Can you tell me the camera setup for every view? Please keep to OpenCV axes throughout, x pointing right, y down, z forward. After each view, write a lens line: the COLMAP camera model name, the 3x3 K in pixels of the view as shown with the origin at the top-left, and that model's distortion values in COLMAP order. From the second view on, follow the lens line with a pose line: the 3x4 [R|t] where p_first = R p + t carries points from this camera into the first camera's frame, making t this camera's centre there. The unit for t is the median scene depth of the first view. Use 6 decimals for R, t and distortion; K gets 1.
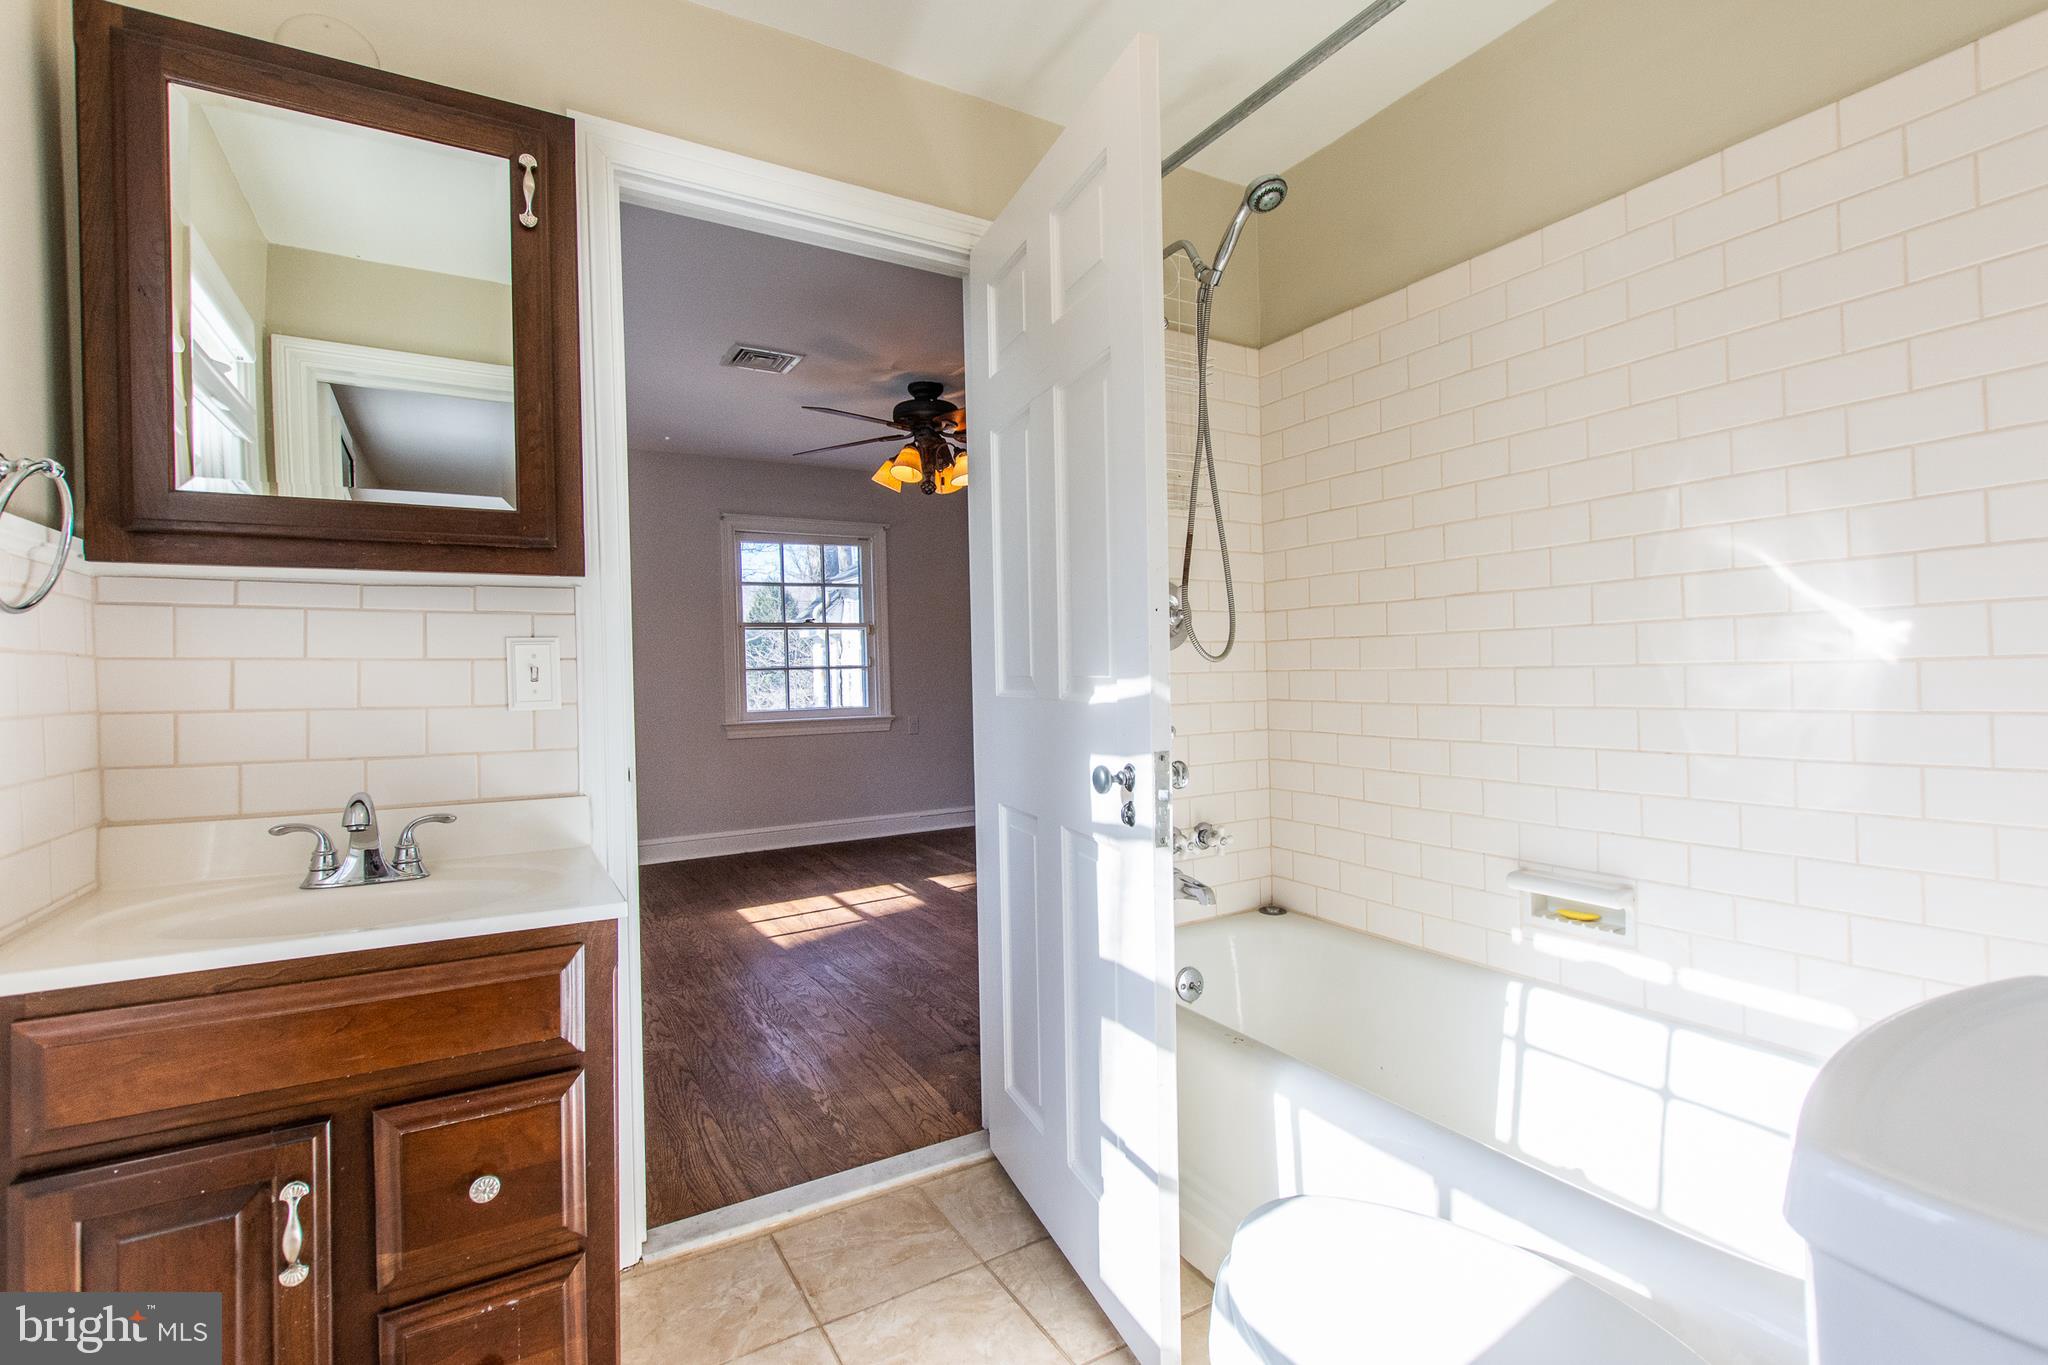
lens RADIAL K [[931.4, 0, 1024.0], [0, 931.4, 682.1], [0, 0, 1]] dist [-0.010804, -0.000397]
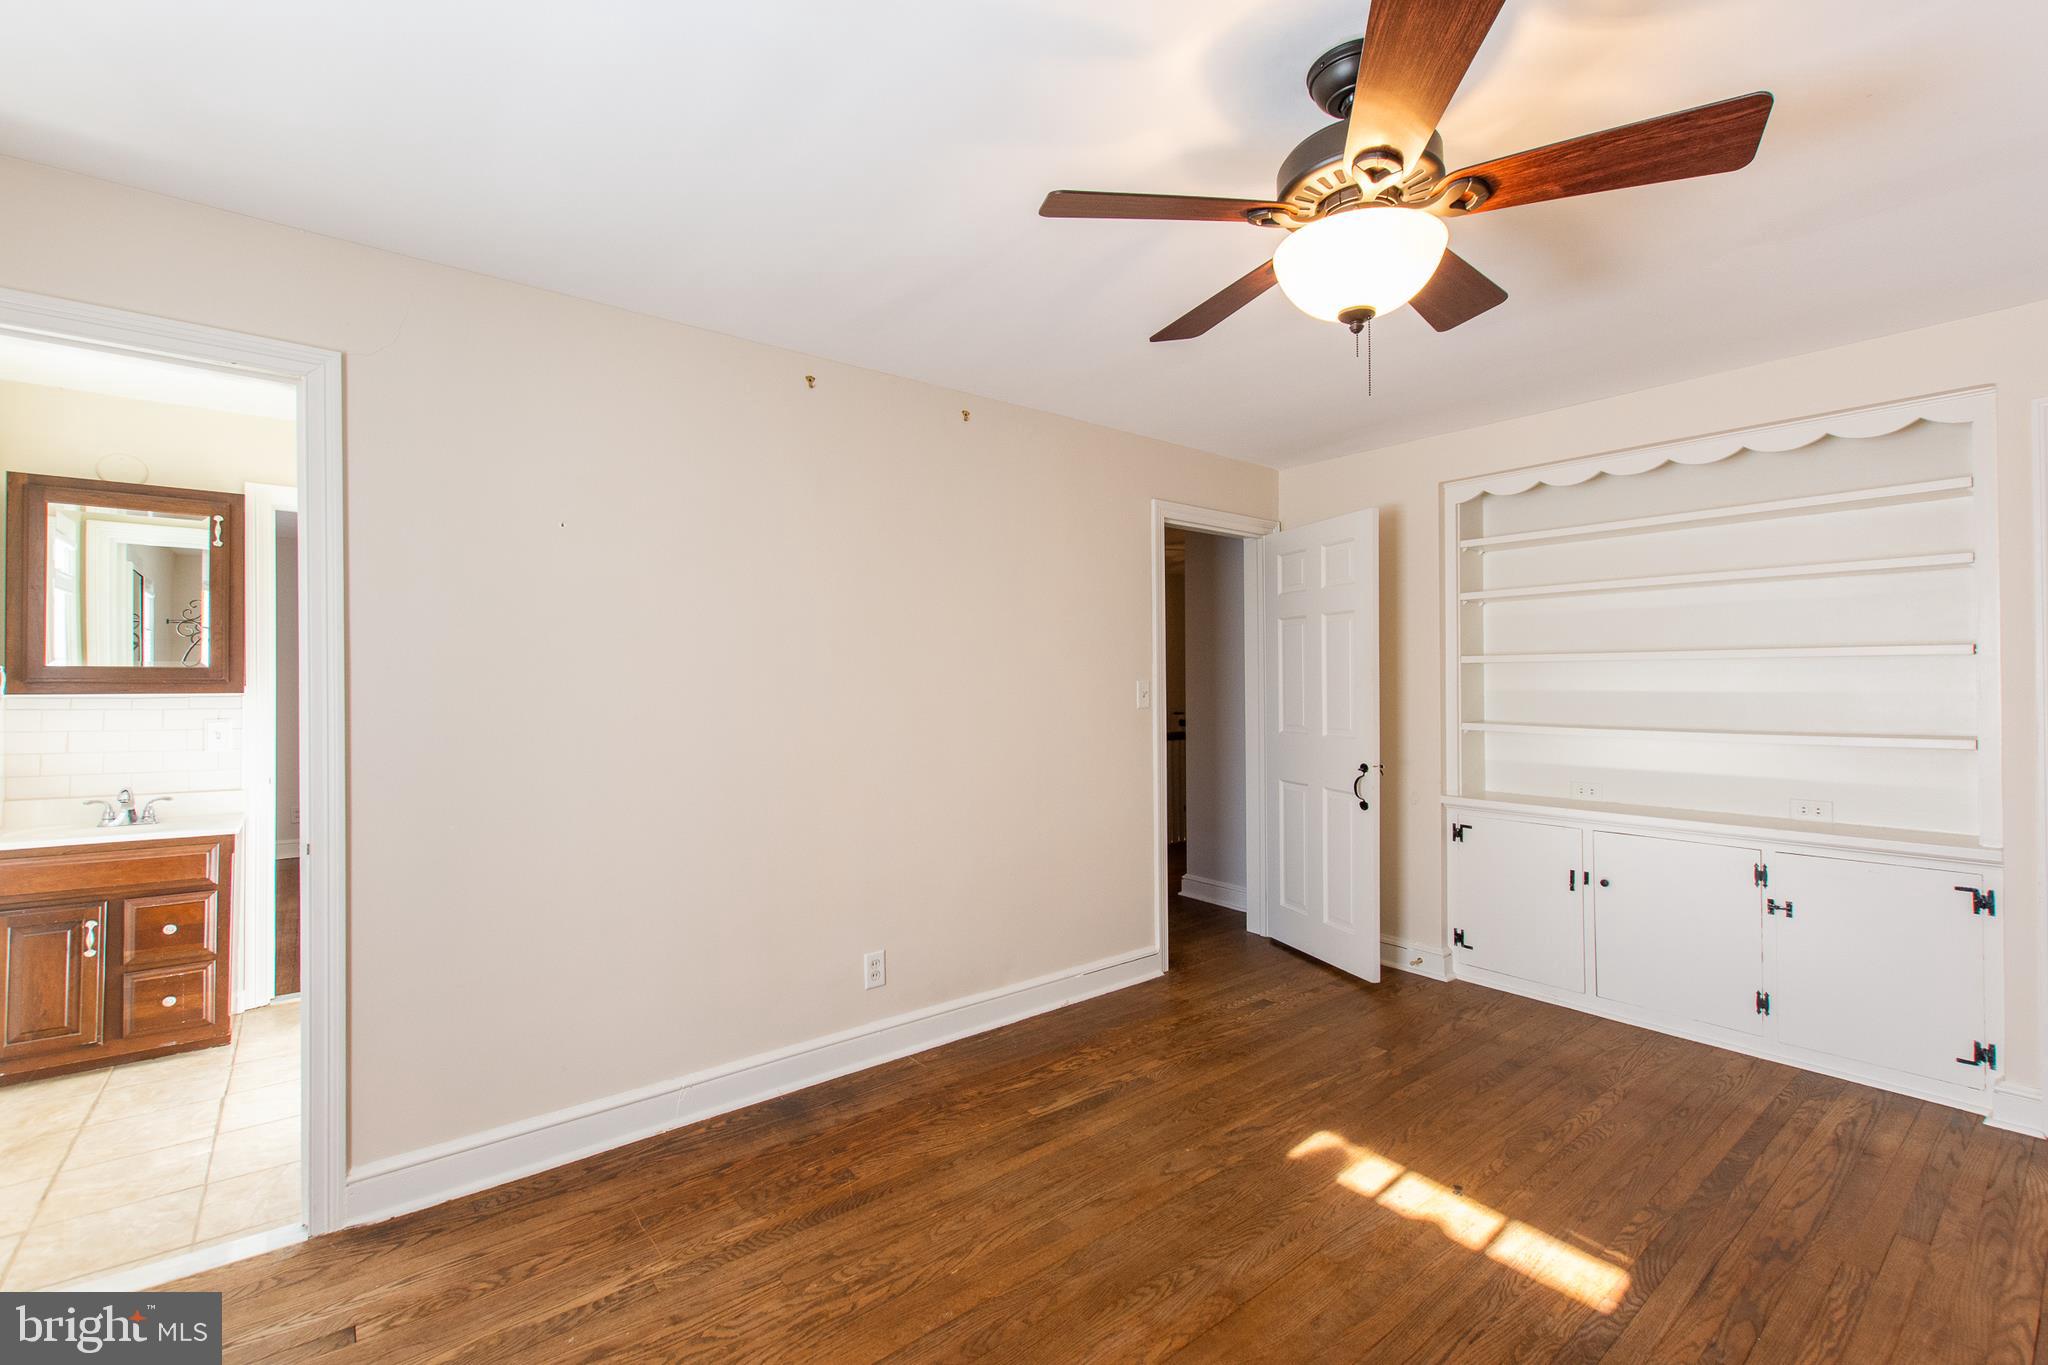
lens RADIAL K [[875.0, 0, 1025.2], [0, 875.0, 678.4], [0, 0, 1]] dist [-0.008397, 0.000030]
pose [[0.987709, 0.017770, 0.155292, 1.444616], [-0.014543, 0.999655, -0.021894, -0.173331], [-0.155627, 0.019367, 0.987626, -1.866780]]
